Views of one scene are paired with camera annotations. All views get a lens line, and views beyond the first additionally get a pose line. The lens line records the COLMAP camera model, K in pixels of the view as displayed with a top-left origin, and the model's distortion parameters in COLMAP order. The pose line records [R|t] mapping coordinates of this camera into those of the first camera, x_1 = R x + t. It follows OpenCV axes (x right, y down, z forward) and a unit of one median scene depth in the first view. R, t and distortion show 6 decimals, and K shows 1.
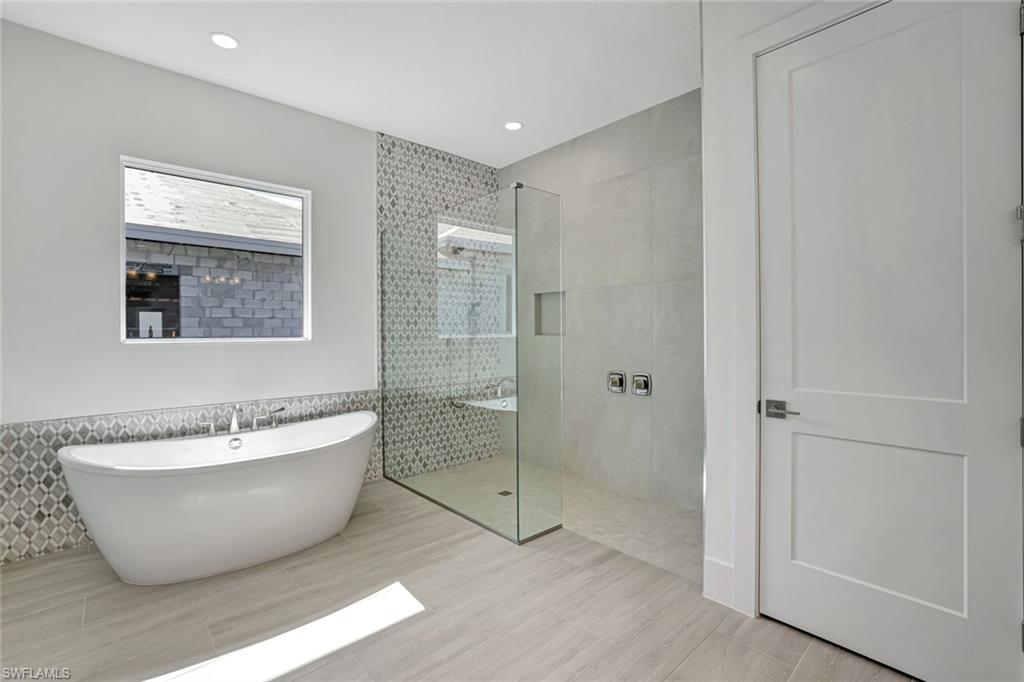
lens RADIAL K [[443.0, 0, 506.3], [0, 443.0, 334.7], [0, 0, 1]] dist [-0.045642, 0.015530]
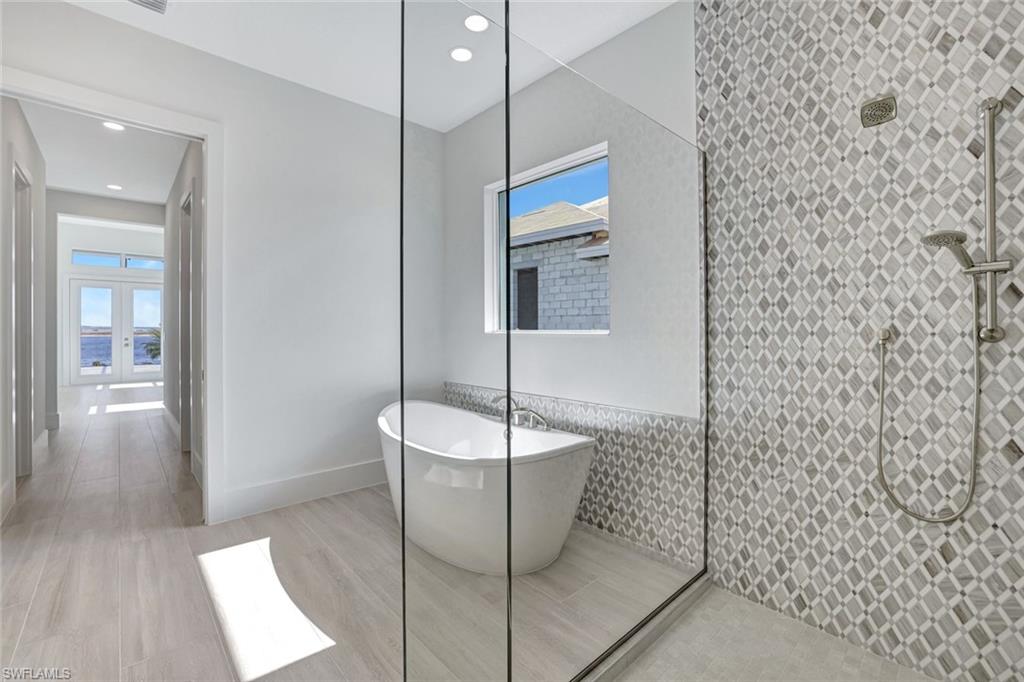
lens RADIAL K [[443.9, 0, 509.7], [0, 443.9, 325.9], [0, 0, 1]] dist [-0.036653, 0.013504]
pose [[-0.000658, 0.002010, -0.999998, 0.290449], [0.000876, 0.999998, 0.002009, -0.002854], [0.999999, -0.000874, -0.000659, 0.711602]]
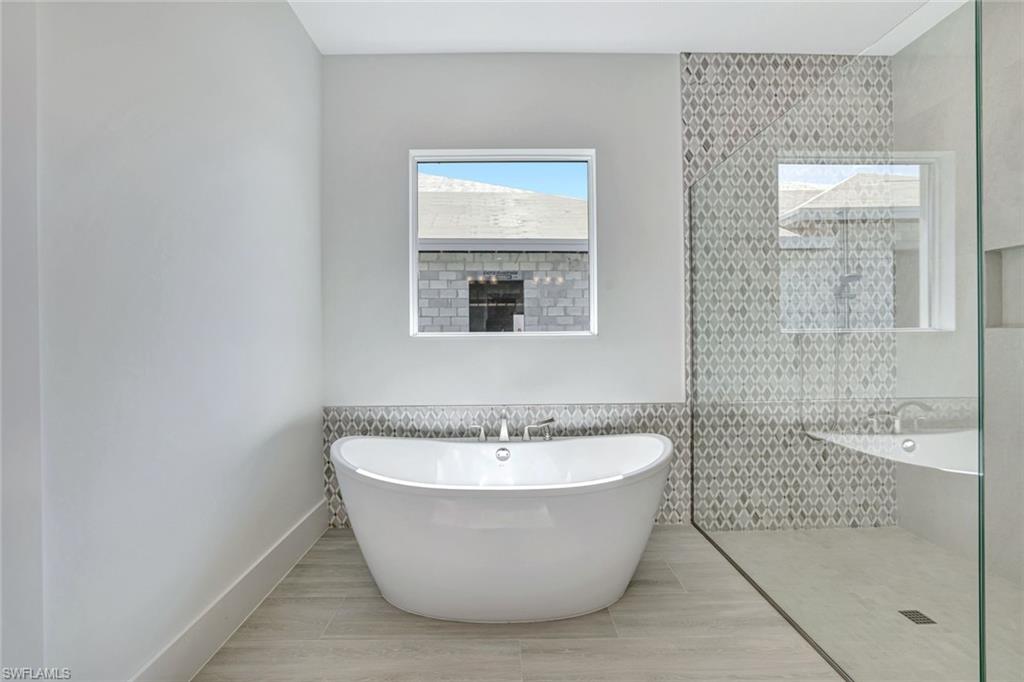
lens RADIAL K [[443.0, 0, 506.3], [0, 443.0, 334.7], [0, 0, 1]] dist [-0.045642, 0.015530]
pose [[0.745626, 0.001491, -0.666363, -0.025153], [0.001387, 0.999992, 0.003789, 0.007659], [0.666364, -0.003749, 0.745618, 0.245021]]
